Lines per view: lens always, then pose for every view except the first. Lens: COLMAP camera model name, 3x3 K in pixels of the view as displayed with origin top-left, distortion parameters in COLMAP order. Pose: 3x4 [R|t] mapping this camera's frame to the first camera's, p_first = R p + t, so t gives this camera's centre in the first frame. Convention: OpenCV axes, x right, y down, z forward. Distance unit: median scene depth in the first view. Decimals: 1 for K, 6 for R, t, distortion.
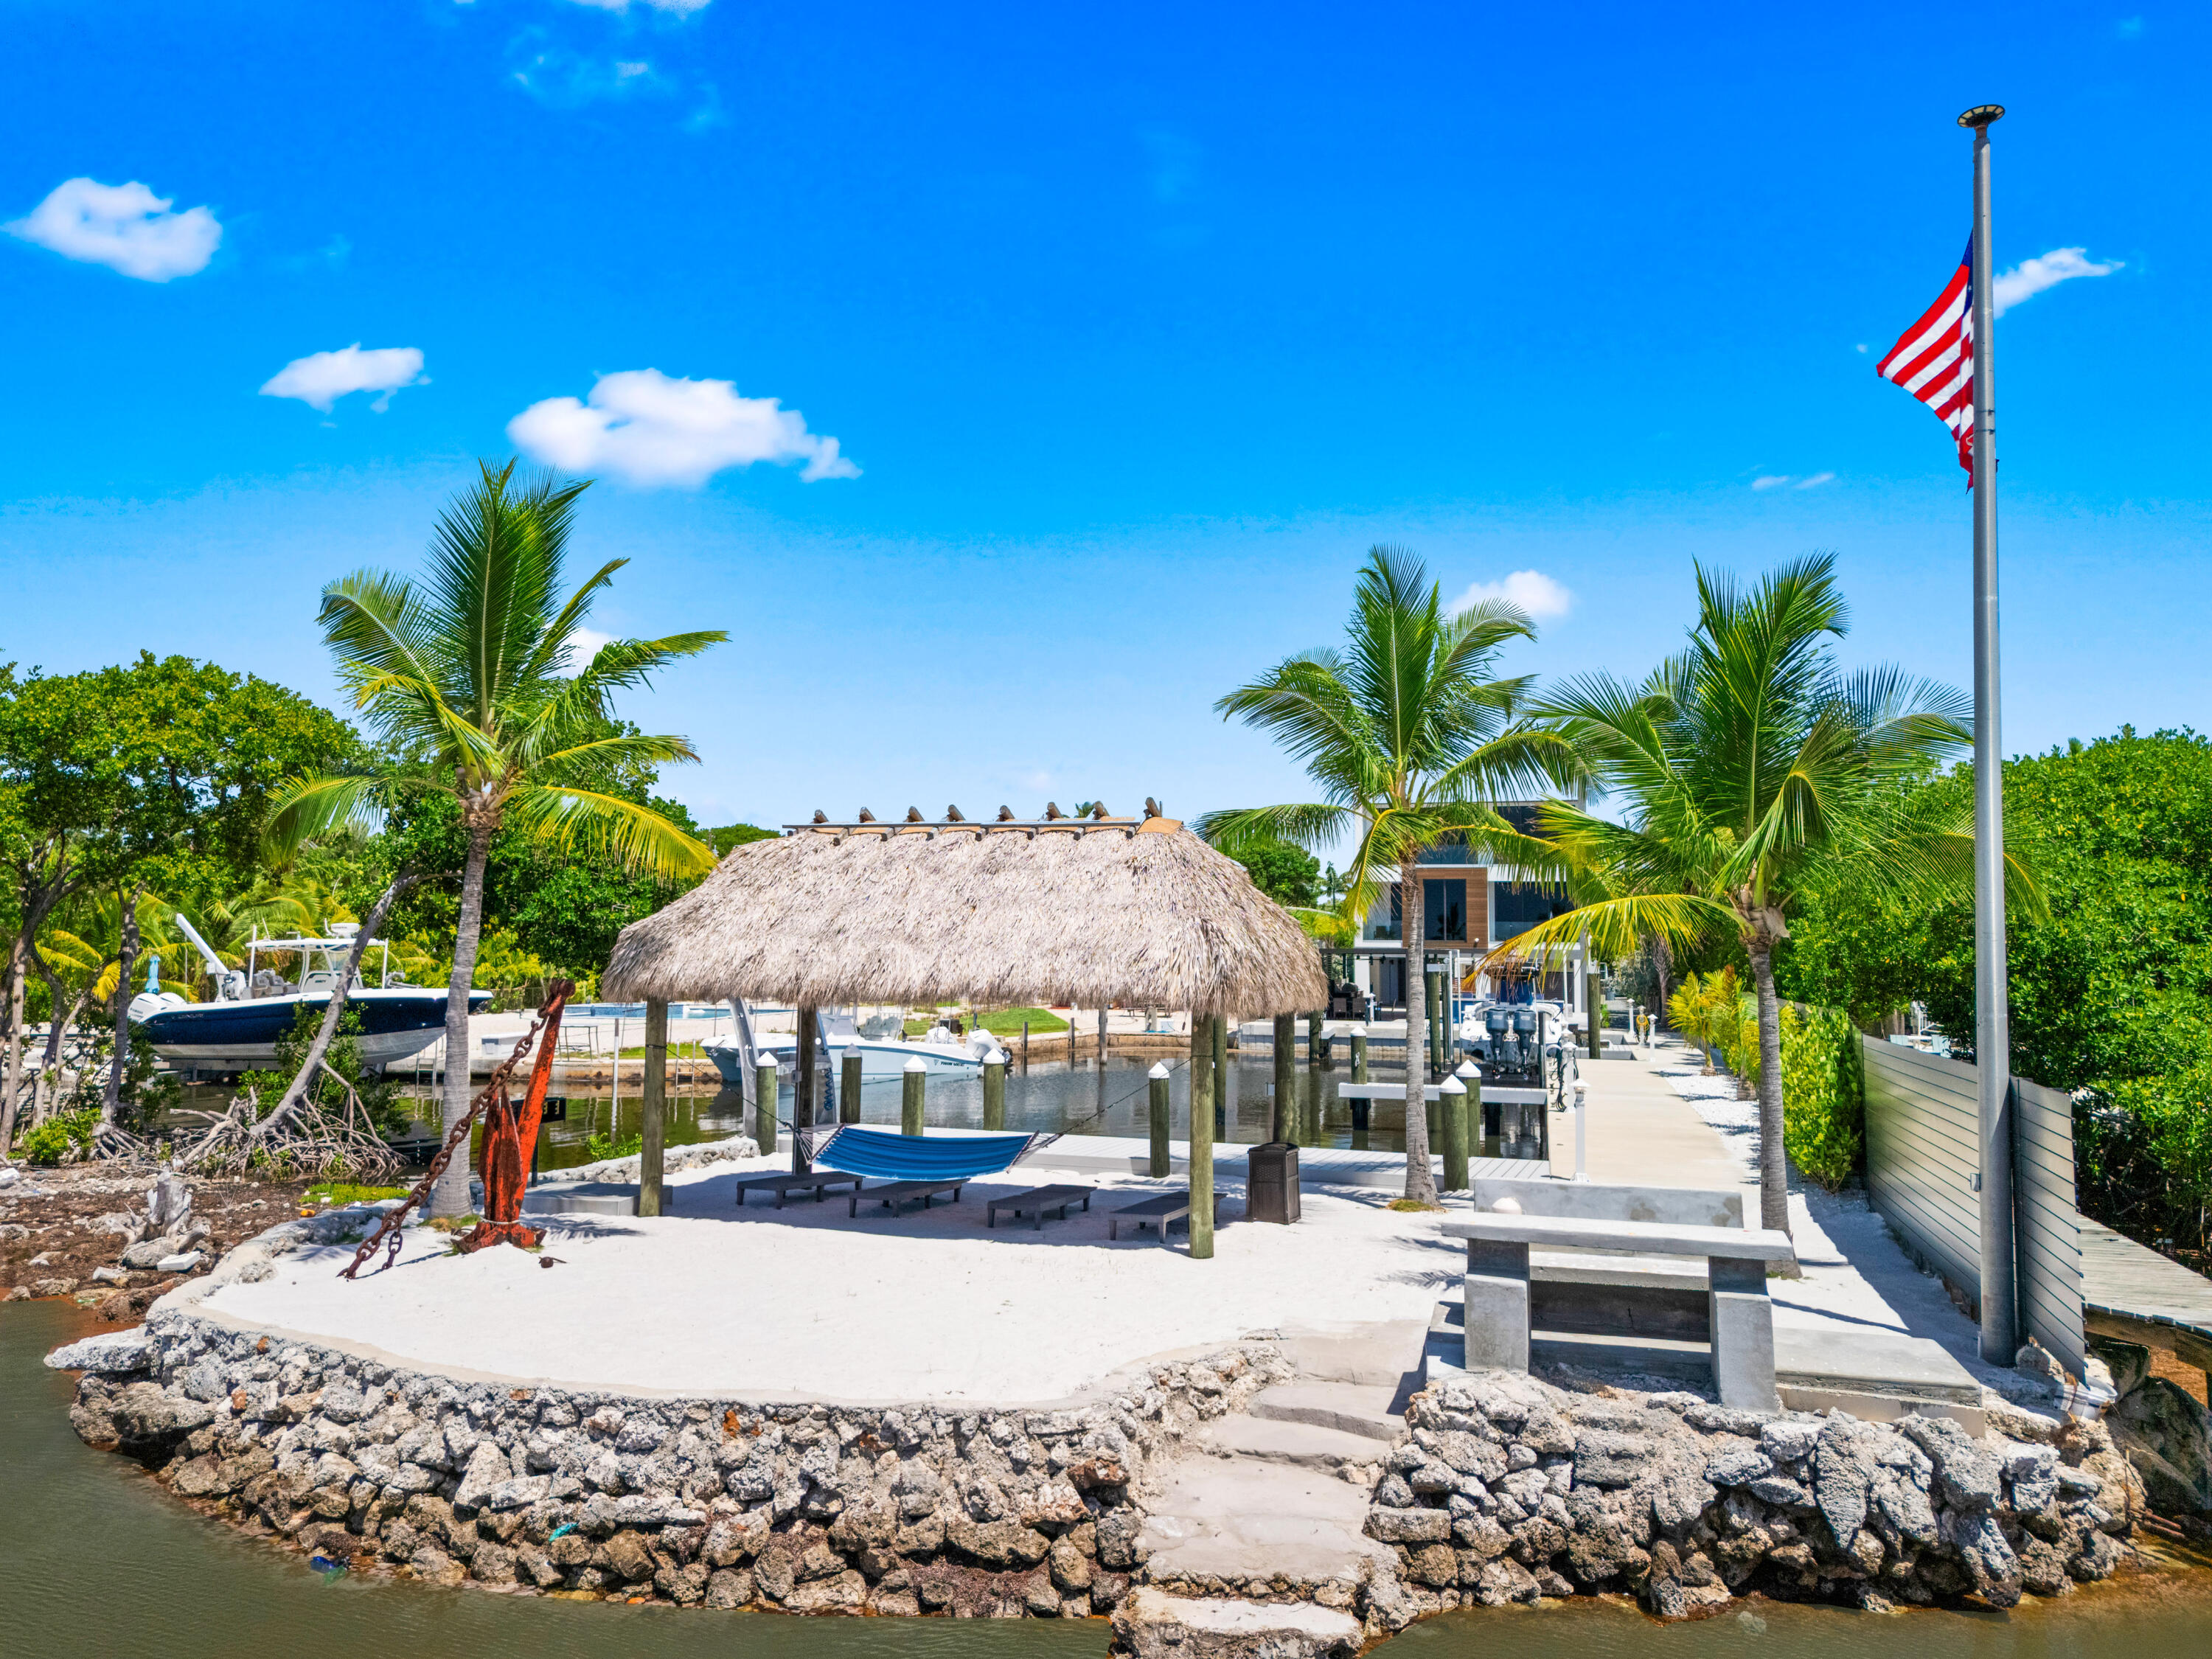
lens RADIAL K [[1625.7, 0, 1104.1], [0, 1625.7, 878.2], [0, 0, 1]] dist [0.058920, -0.056085]
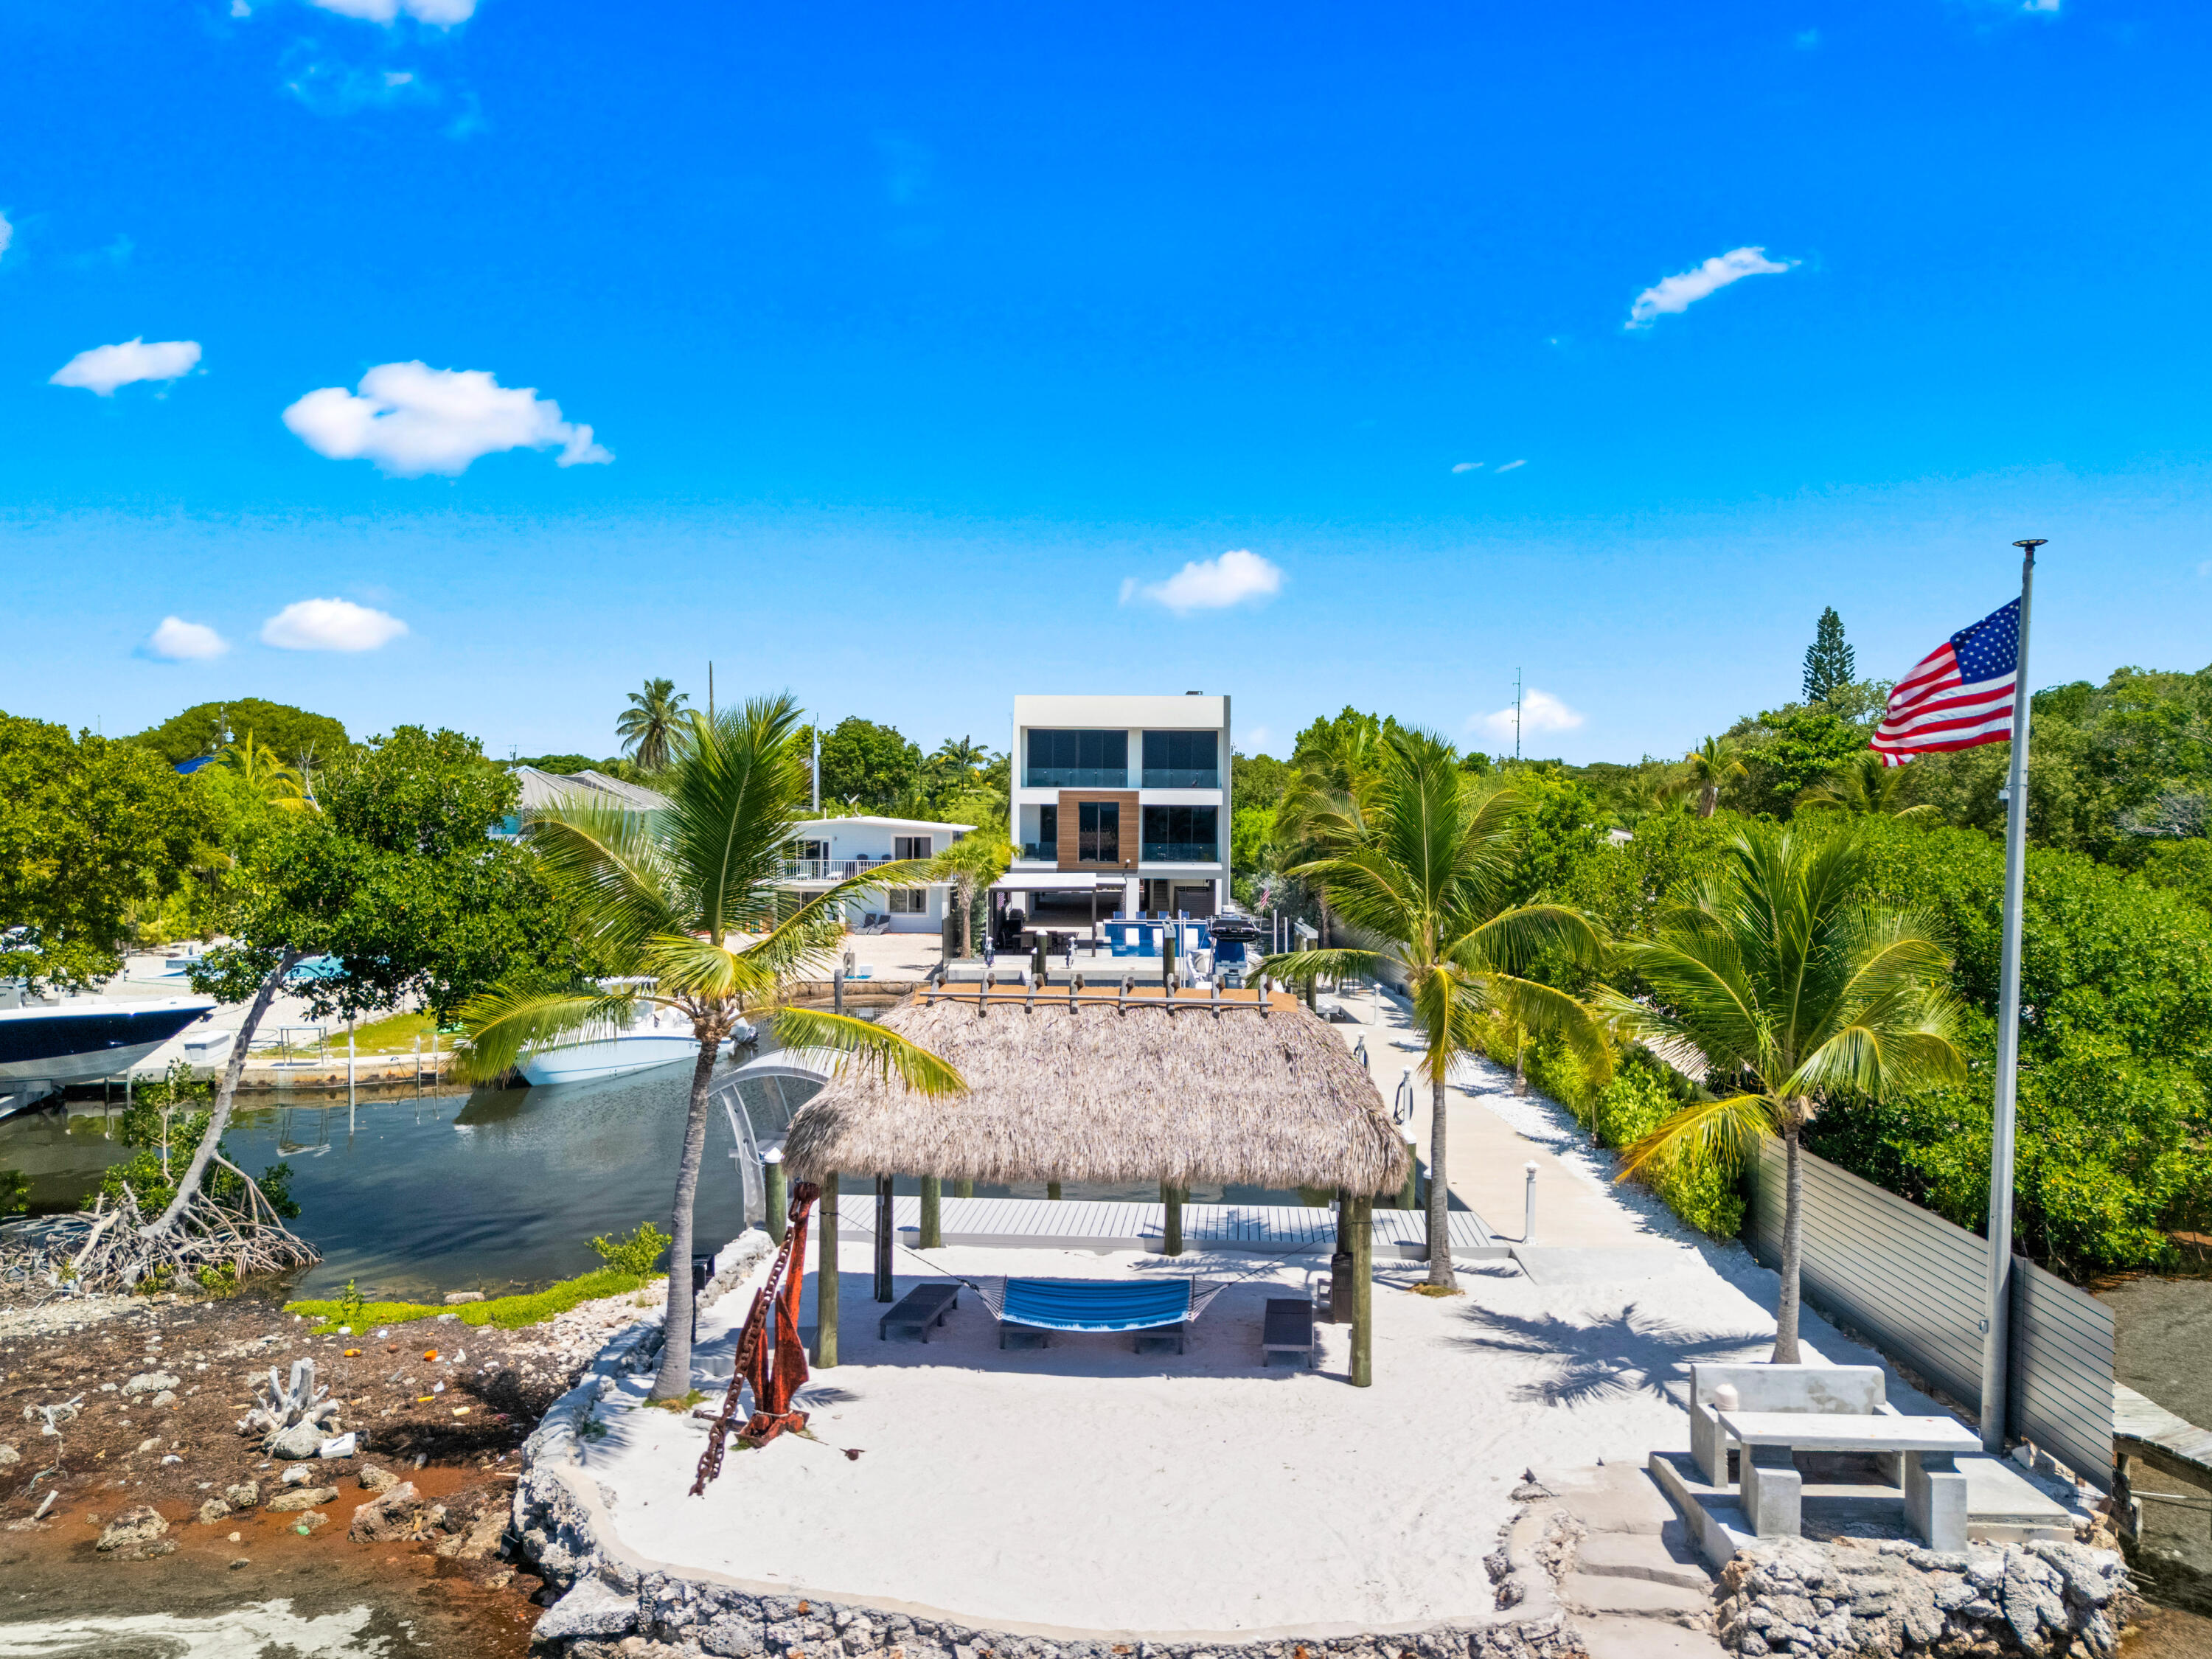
lens RADIAL K [[1637.4, 0, 1114.9], [0, 1637.4, 827.8], [0, 0, 1]] dist [0.062302, -0.052878]
pose [[0.965514, -0.015080, 0.259914, -0.714161], [0.003558, 0.998992, 0.044747, -0.398813], [-0.260327, -0.042279, 0.964595, -0.228005]]
